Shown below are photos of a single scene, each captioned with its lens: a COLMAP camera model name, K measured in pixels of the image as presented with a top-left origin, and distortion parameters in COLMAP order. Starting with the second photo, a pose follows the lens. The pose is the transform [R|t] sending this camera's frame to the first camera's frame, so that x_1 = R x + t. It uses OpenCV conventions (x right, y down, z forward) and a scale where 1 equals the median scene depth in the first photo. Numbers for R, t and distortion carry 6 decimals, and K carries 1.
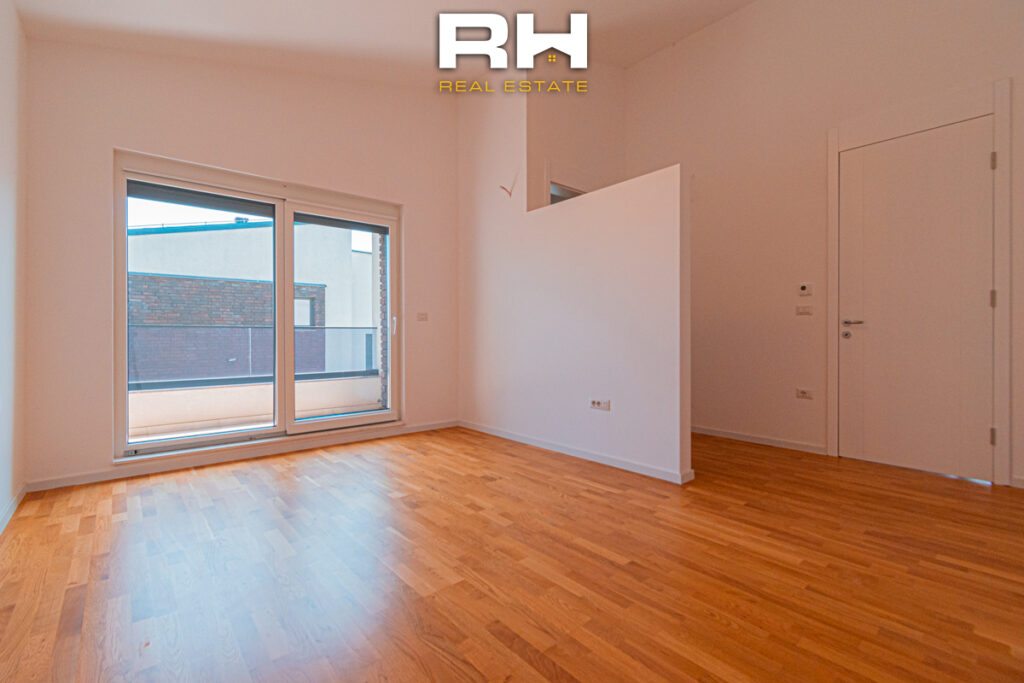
lens RADIAL K [[463.3, 0, 513.7], [0, 463.3, 336.7], [0, 0, 1]] dist [0.005040, 0.001673]
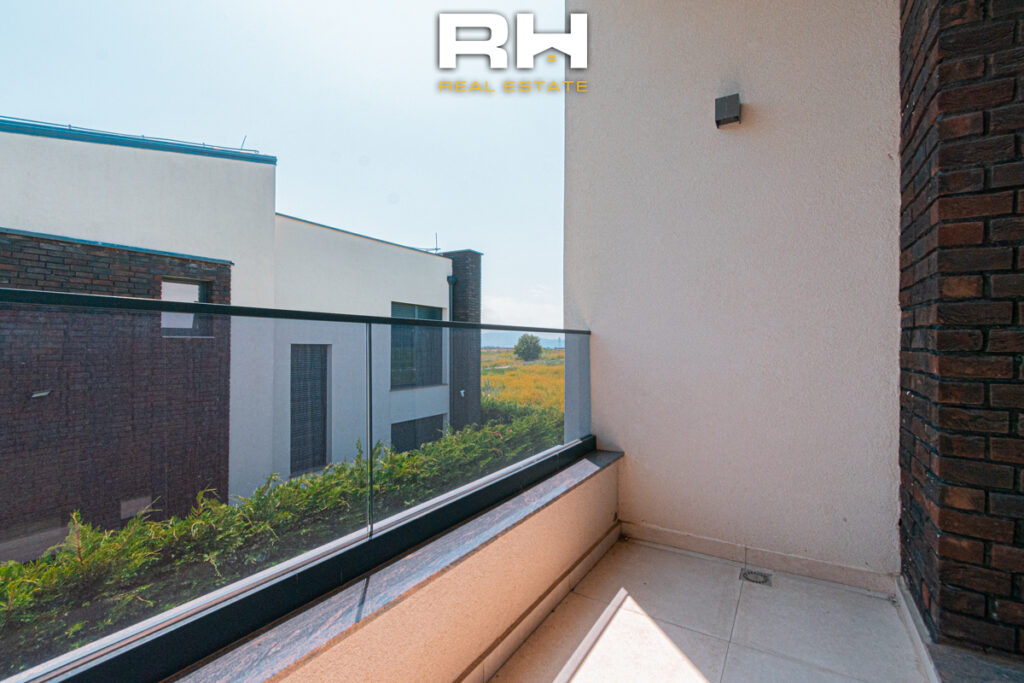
lens RADIAL K [[463.3, 0, 515.6], [0, 463.3, 340.4], [0, 0, 1]] dist [0.005040, 0.001673]
pose [[0.946518, 0.005672, 0.322600, -0.274936], [-0.000400, 0.999865, -0.016406, -0.000448], [-0.322650, 0.015400, 0.946393, 0.346522]]
